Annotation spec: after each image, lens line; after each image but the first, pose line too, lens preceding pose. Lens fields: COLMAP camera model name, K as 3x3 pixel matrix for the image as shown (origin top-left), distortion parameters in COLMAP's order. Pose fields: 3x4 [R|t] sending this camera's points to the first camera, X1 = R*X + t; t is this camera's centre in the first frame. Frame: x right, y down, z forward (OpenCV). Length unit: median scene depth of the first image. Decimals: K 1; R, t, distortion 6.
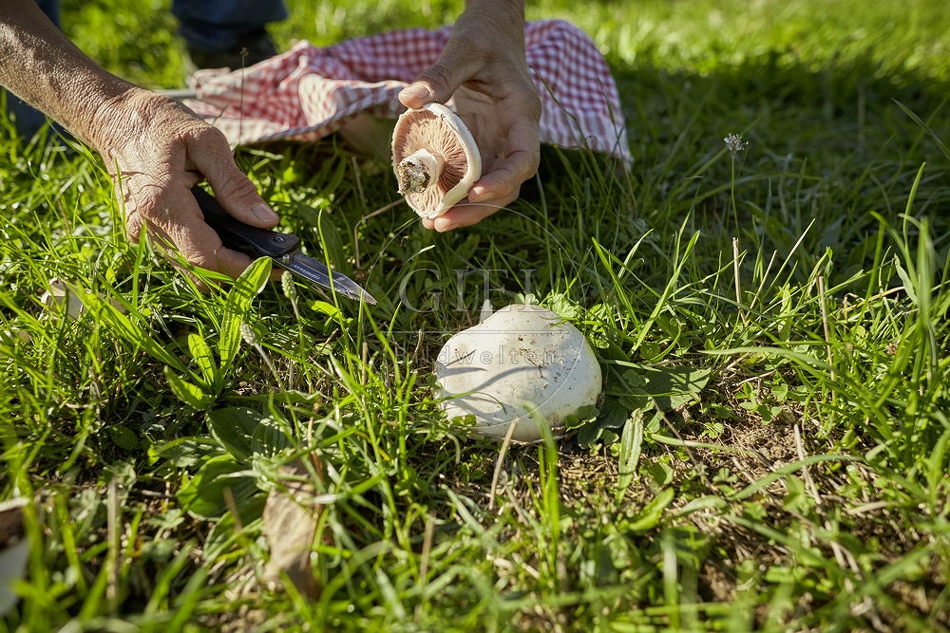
lens RADIAL K [[671.4, 0, 475.0], [0, 671.4, 316.5], [0, 0, 1]] dist [-0.057643, 0.040066]
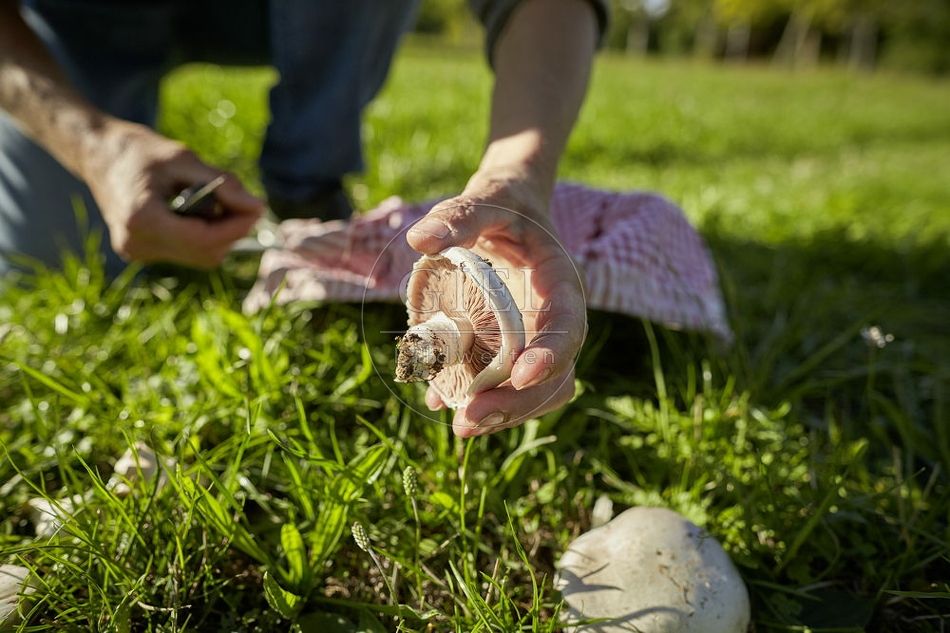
lens RADIAL K [[671.4, 0, 475.0], [0, 671.4, 316.5], [0, 0, 1]] dist [-0.057643, 0.040066]
pose [[0.998083, 0.053269, -0.031521, -0.161268], [-0.058496, 0.978249, -0.199014, -0.081659], [0.020234, 0.200477, 0.979489, 0.083193]]
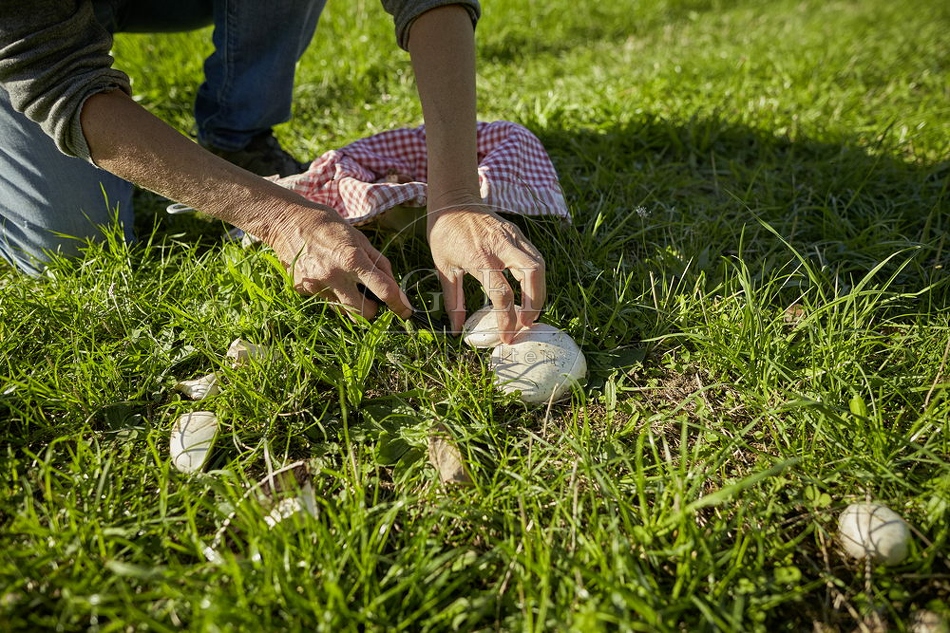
lens RADIAL K [[663.4, 0, 475.0], [0, 663.4, 316.5], [0, 0, 1]] dist [-0.069176, 0.061593]
pose [[0.984275, -0.108543, 0.139363, -0.318373], [0.111517, 0.993668, -0.013689, -0.030210], [-0.136994, 0.029015, 0.990147, -0.647632]]
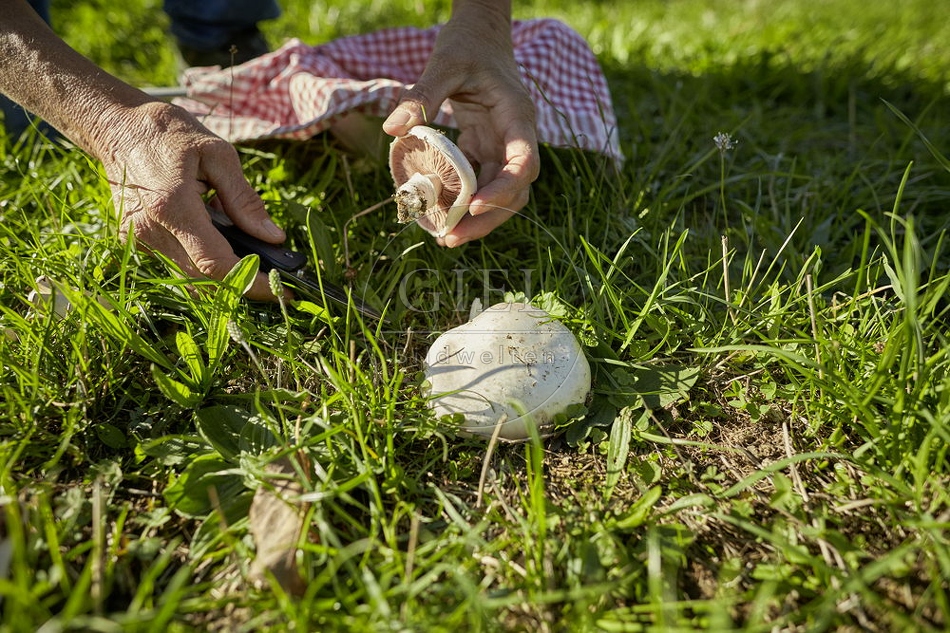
lens RADIAL K [[671.4, 0, 475.0], [0, 671.4, 316.5], [0, 0, 1]] dist [-0.057643, 0.040066]
pose [[0.999974, 0.000501, 0.007149, 0.009371], [-0.000500, 1.000000, -0.000175, 0.002969], [-0.007149, 0.000171, 0.999974, 0.001140]]
